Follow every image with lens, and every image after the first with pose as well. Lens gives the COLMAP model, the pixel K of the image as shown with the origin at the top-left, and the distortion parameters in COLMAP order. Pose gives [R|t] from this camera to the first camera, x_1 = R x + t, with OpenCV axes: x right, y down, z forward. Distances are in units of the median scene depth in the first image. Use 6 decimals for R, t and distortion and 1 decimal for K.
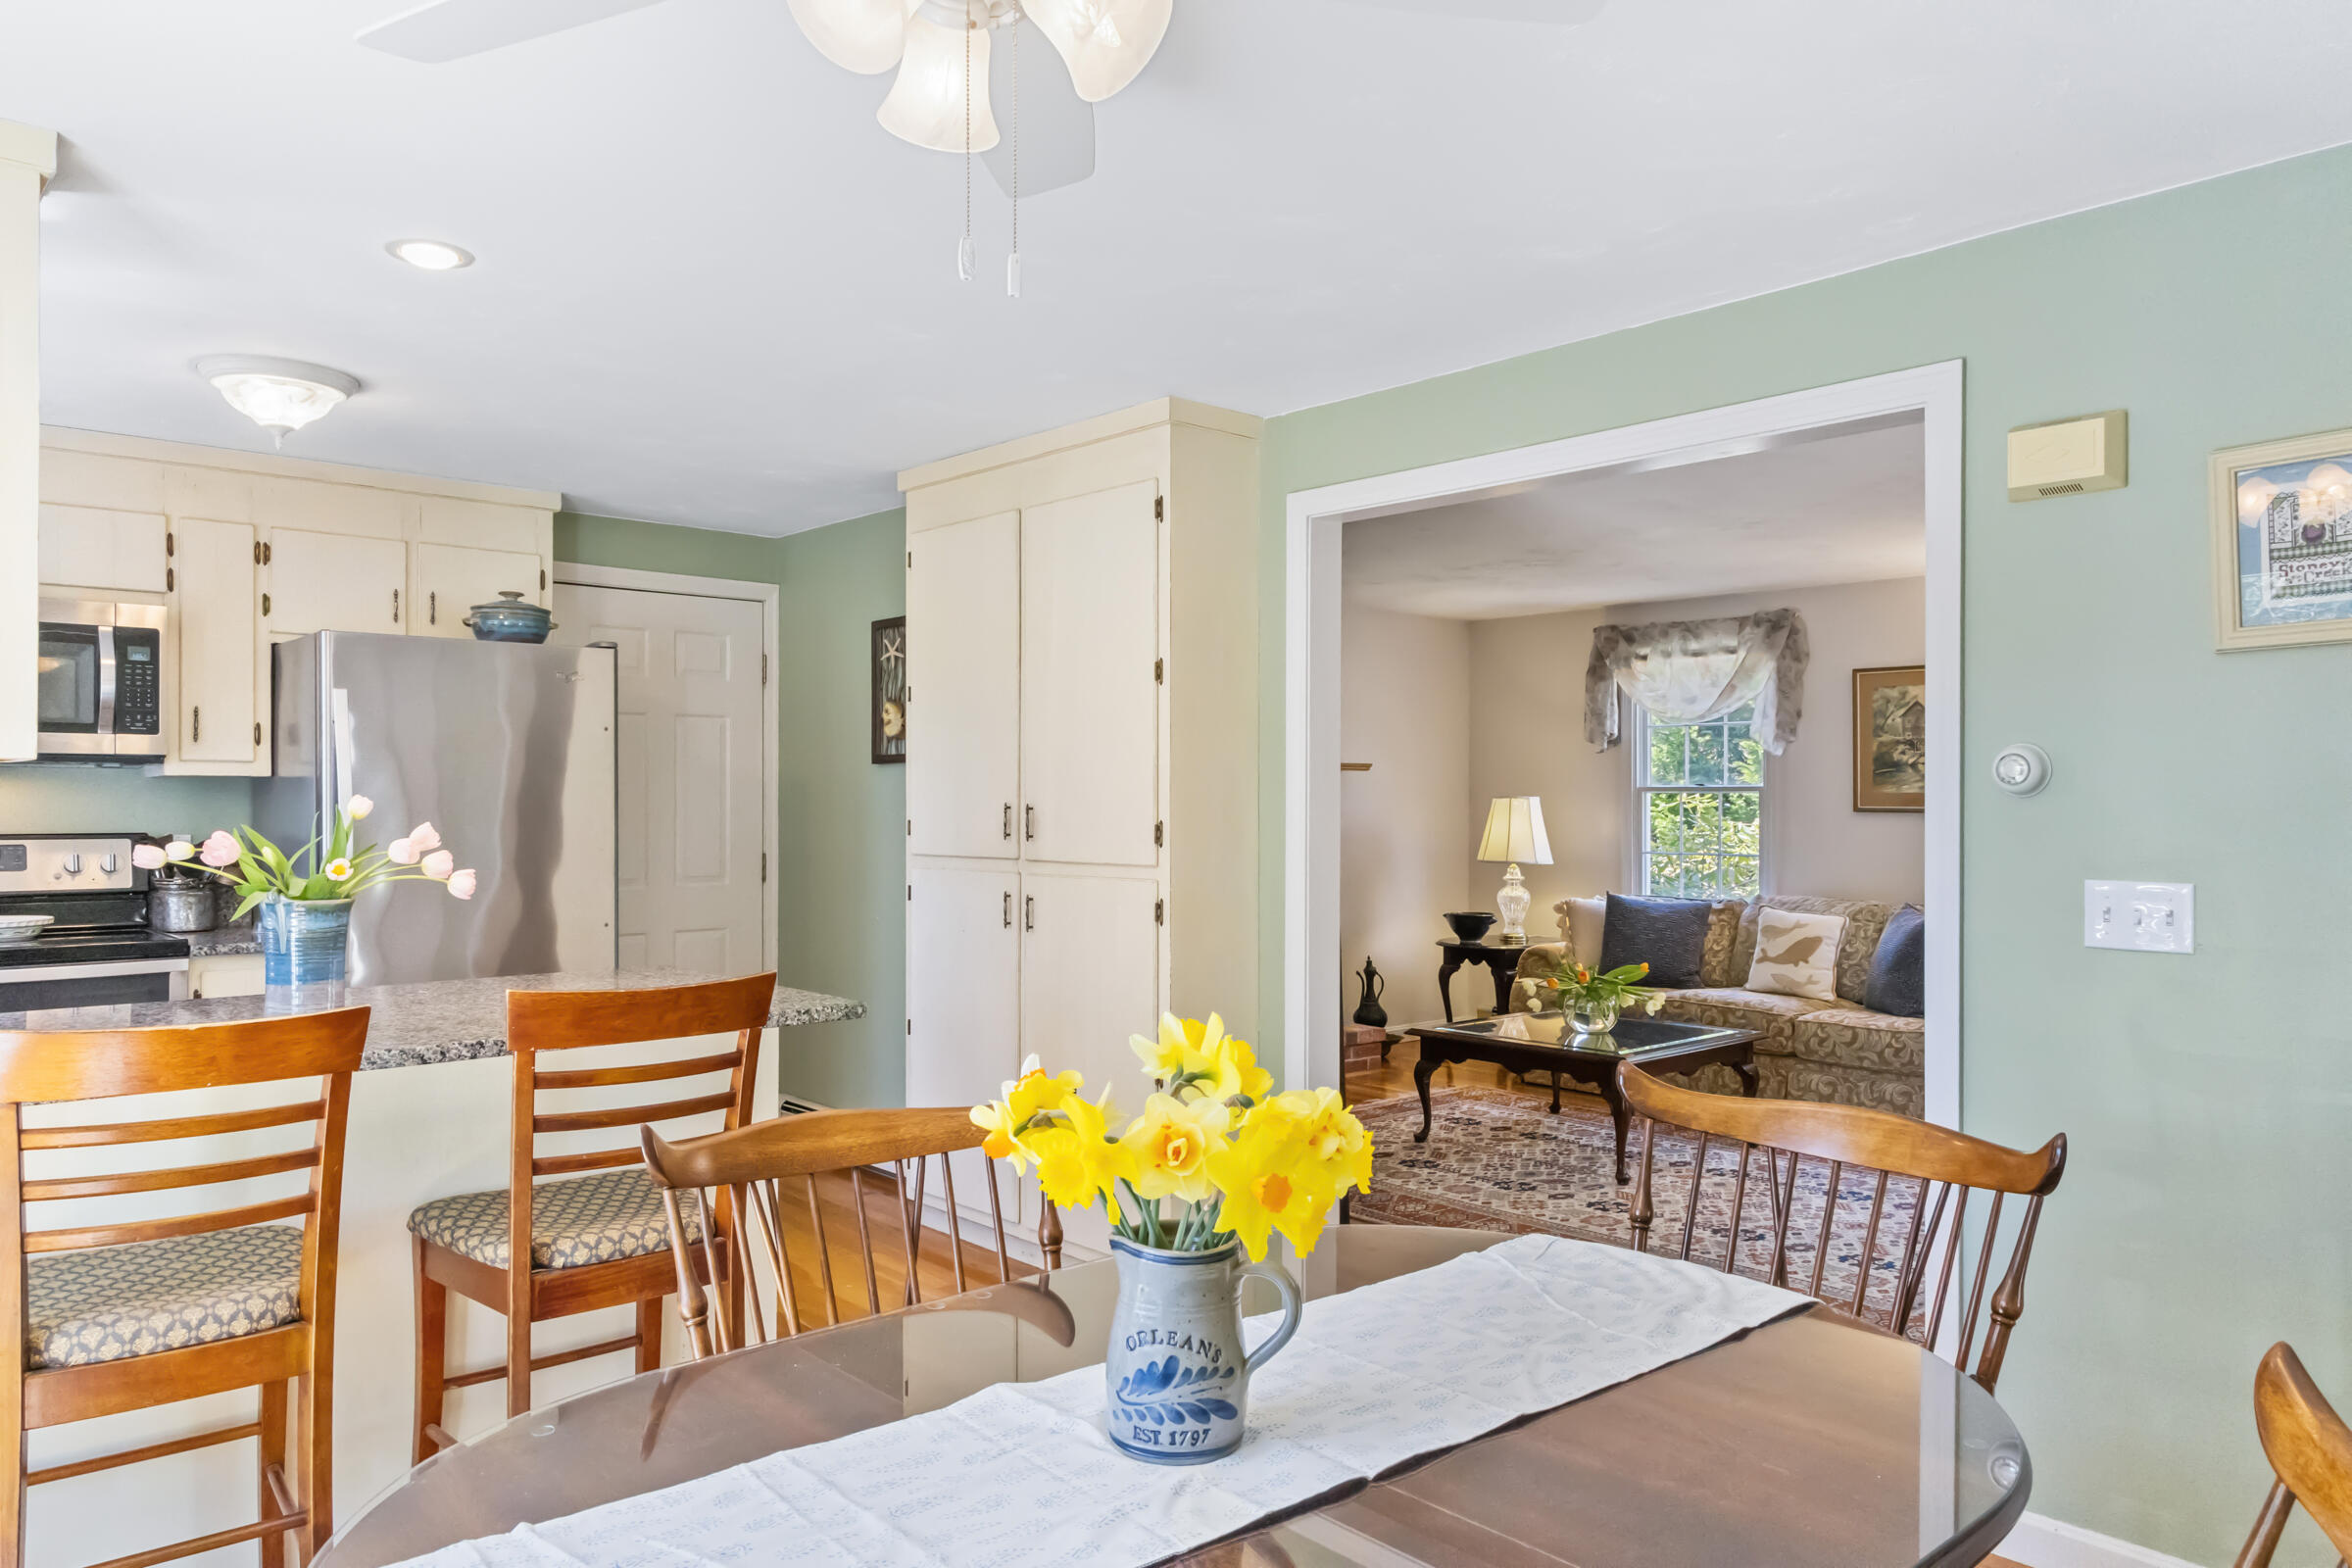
lens RADIAL K [[1606.6, 0, 1176.3], [0, 1606.6, 789.3], [0, 0, 1]] dist [-0.002508, 0.001559]
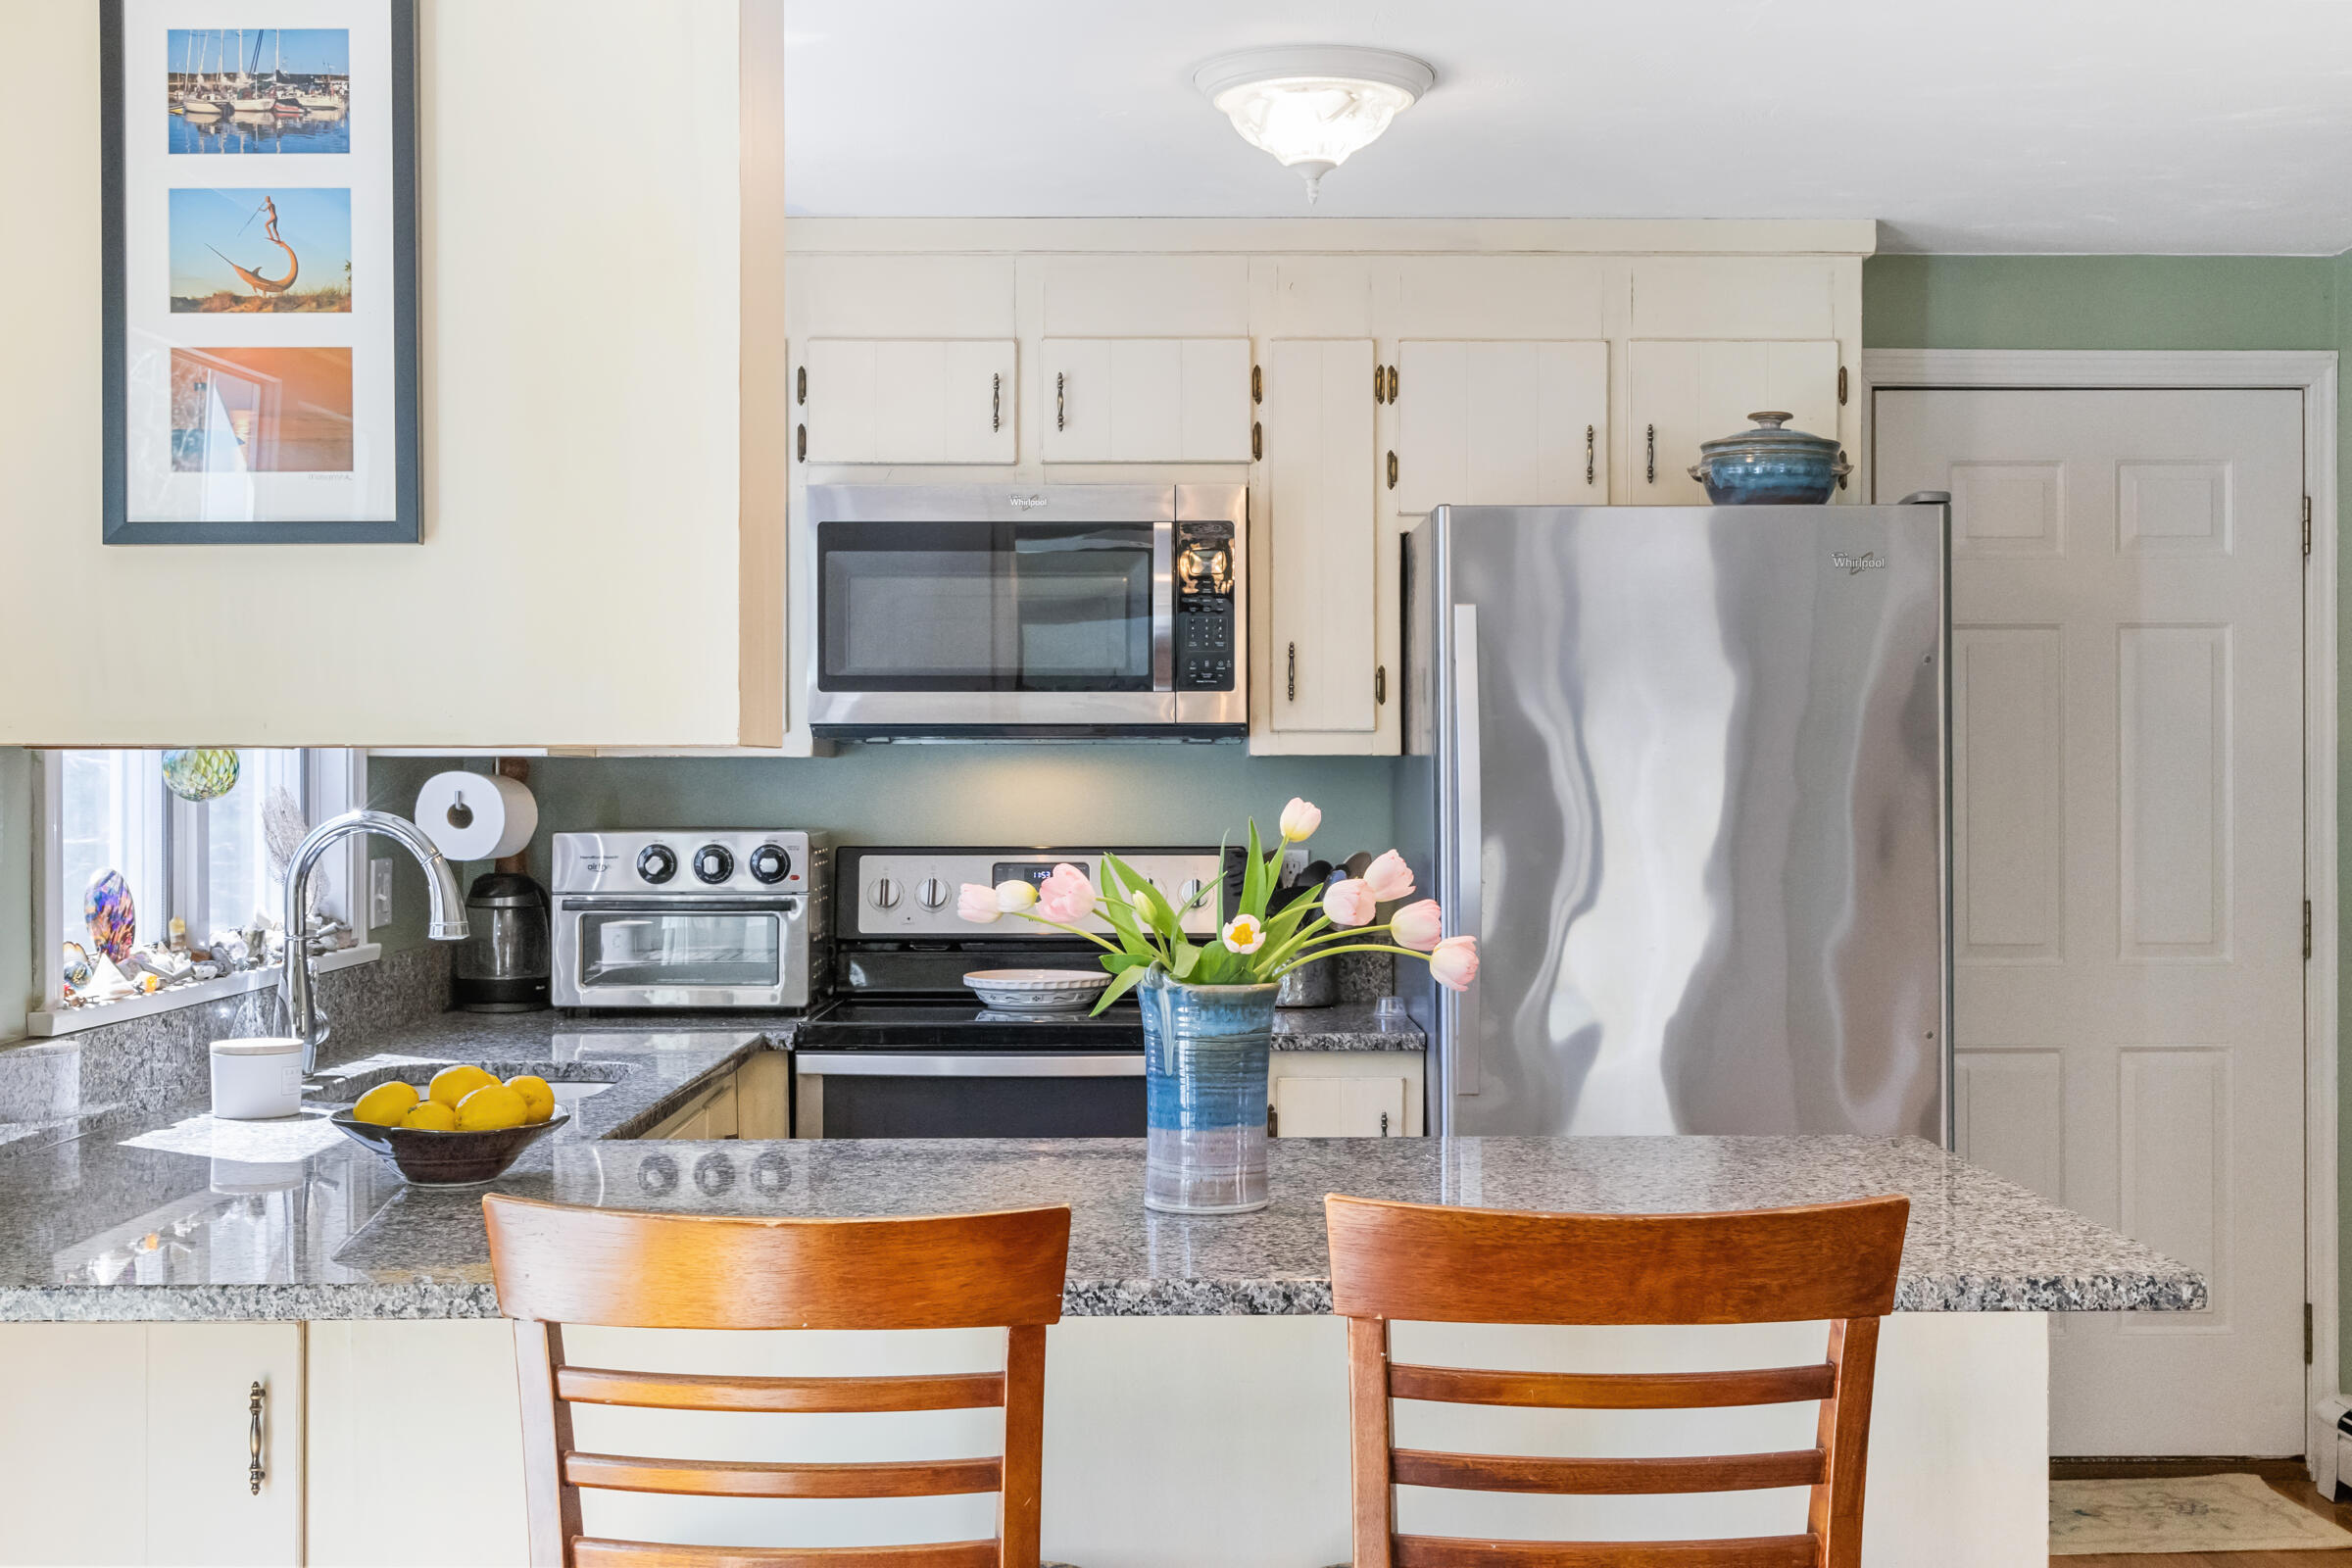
lens RADIAL K [[2824.2, 0, 1174.9], [0, 2824.2, 781.6], [0, 0, 1]] dist [0.020090, 0.000000]
pose [[0.753800, -0.001058, -0.657103, 0.070612], [0.006745, 0.999958, 0.006127, -0.005830], [0.657069, -0.009051, 0.753776, 0.160346]]
